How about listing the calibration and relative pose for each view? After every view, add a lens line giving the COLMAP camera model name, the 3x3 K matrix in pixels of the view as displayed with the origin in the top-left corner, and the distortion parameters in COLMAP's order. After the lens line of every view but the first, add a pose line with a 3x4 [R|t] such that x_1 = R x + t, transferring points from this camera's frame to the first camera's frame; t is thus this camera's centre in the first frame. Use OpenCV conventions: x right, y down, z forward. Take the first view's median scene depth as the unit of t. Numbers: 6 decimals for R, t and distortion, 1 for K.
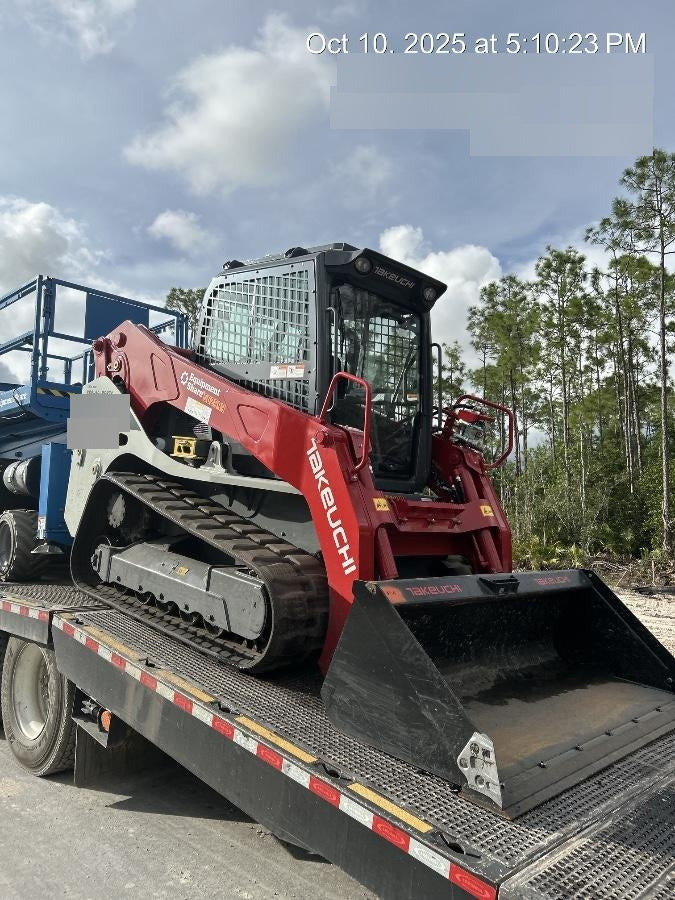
lens RADIAL K [[680.2, 0, 322.6], [0, 680.2, 453.6], [0, 0, 1]] dist [0.051458, -0.008880]
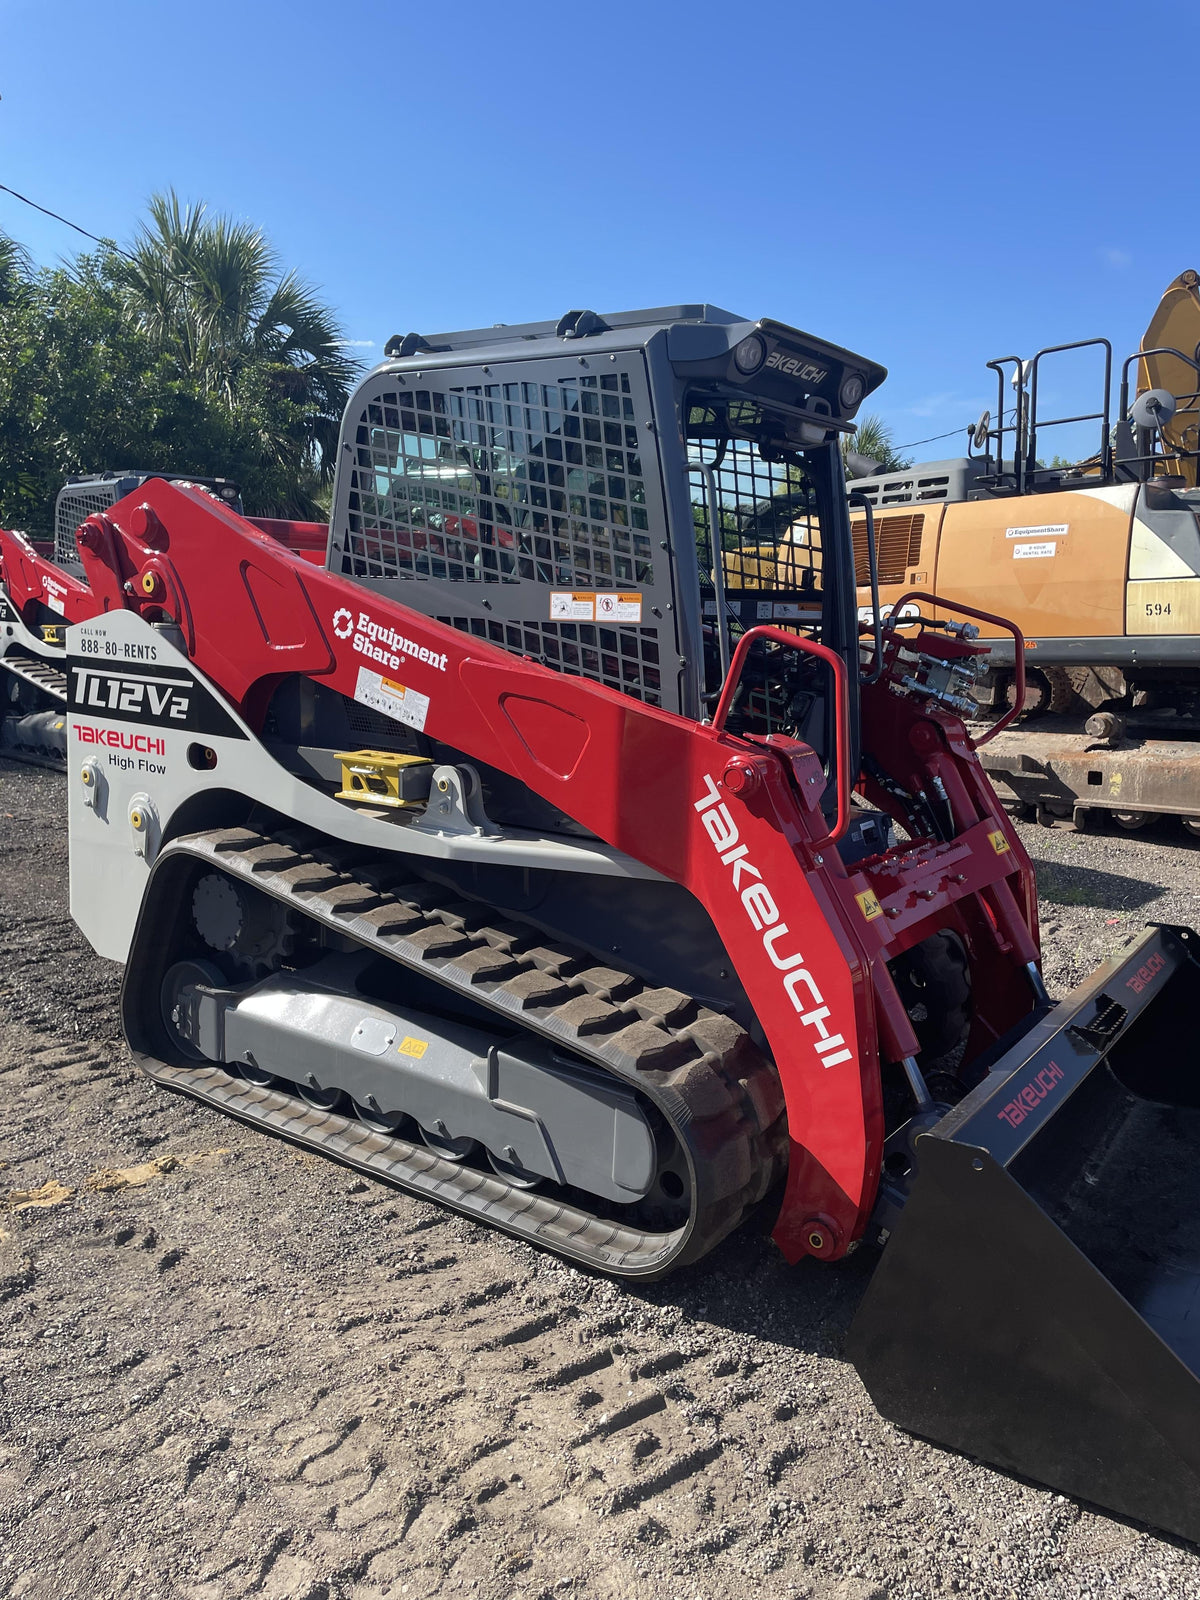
lens RADIAL K [[1217.6, 0, 600.0], [0, 1217.6, 800.0], [0, 0, 1]] dist [0.053330, -0.002232]
pose [[0.981096, -0.116591, 0.154459, -0.187525], [0.084584, 0.976216, 0.199620, -0.154328], [-0.174059, -0.182782, 0.967623, 0.182672]]
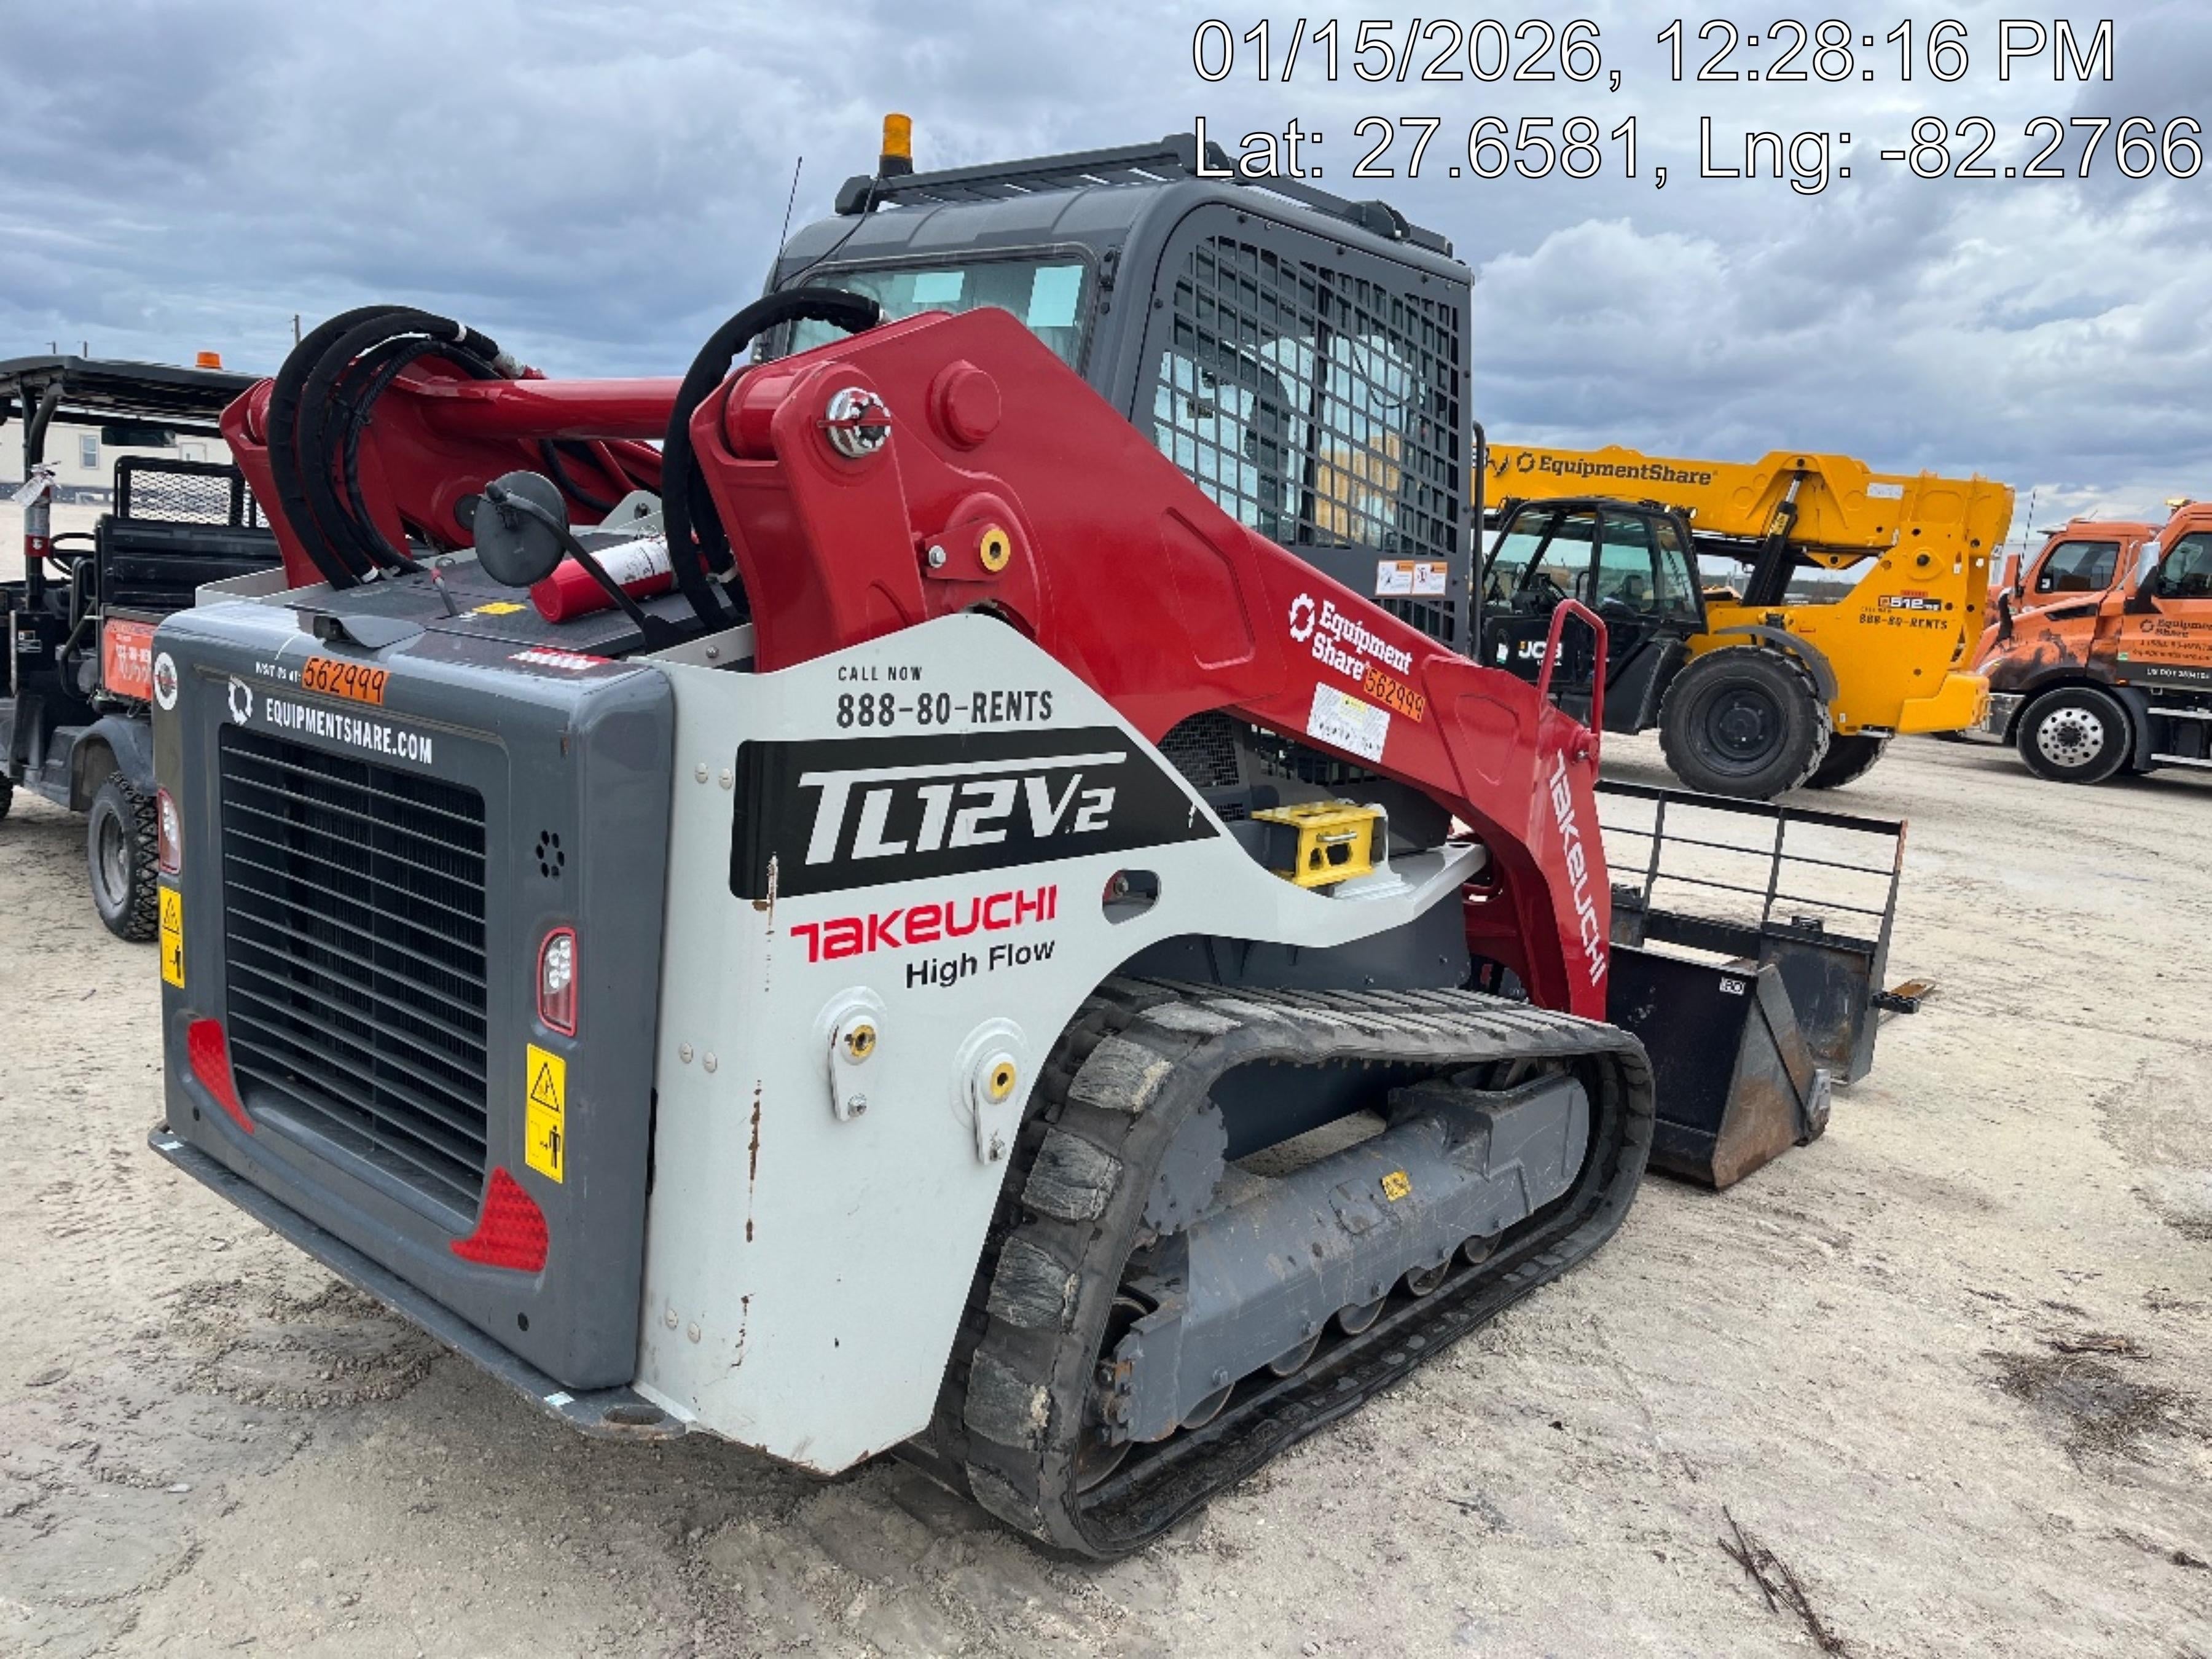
lens RADIAL K [[1698.7, 0, 1106.0], [0, 1698.7, 829.5], [0, 0, 1]] dist [0.082792, -0.236716]
pose [[-0.081493, -0.295171, 0.951963, -0.966571], [-0.096655, 0.952978, 0.287212, -0.239254], [-0.991976, -0.068606, -0.106191, 1.239664]]
